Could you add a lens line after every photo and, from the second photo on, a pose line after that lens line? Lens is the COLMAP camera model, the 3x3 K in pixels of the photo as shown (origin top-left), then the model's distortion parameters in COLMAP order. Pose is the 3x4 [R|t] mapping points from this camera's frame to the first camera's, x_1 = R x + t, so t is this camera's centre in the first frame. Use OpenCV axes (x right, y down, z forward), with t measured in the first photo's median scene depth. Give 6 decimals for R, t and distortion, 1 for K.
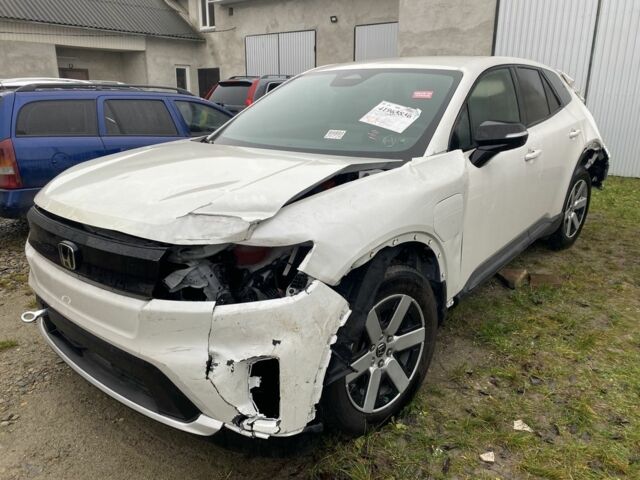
lens RADIAL K [[493.3, 0, 306.6], [0, 493.3, 229.4], [0, 0, 1]] dist [0.004085, -0.008665]
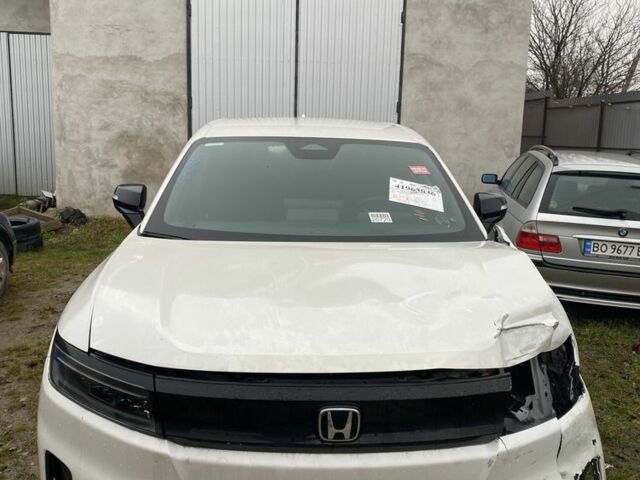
lens RADIAL K [[654.1, 0, 316.8], [0, 654.1, 237.8], [0, 0, 1]] dist [-0.003674, 0.000000]
pose [[0.730206, -0.091994, 0.677005, -0.231351], [0.154067, 0.987543, -0.031983, -0.038494], [-0.665629, 0.127659, 0.735283, 0.061729]]
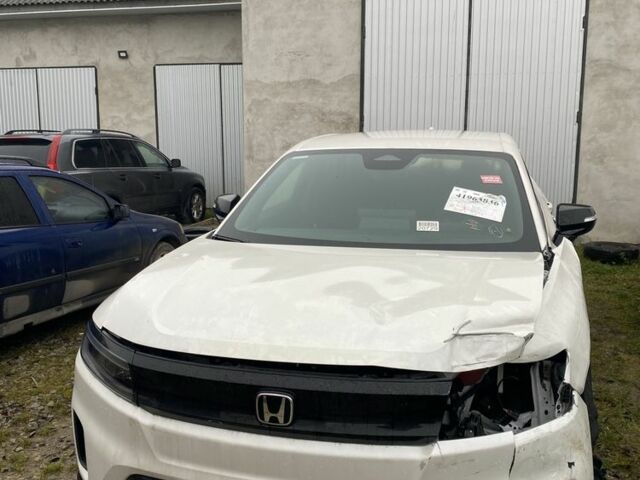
lens RADIAL K [[654.1, 0, 319.7], [0, 654.1, 243.8], [0, 0, 1]] dist [-0.003674, 0.000000]
pose [[0.911856, -0.059421, 0.406187, -0.168773], [0.106149, 0.989947, -0.093476, -0.020230], [-0.396549, 0.128353, 0.908996, 0.003705]]
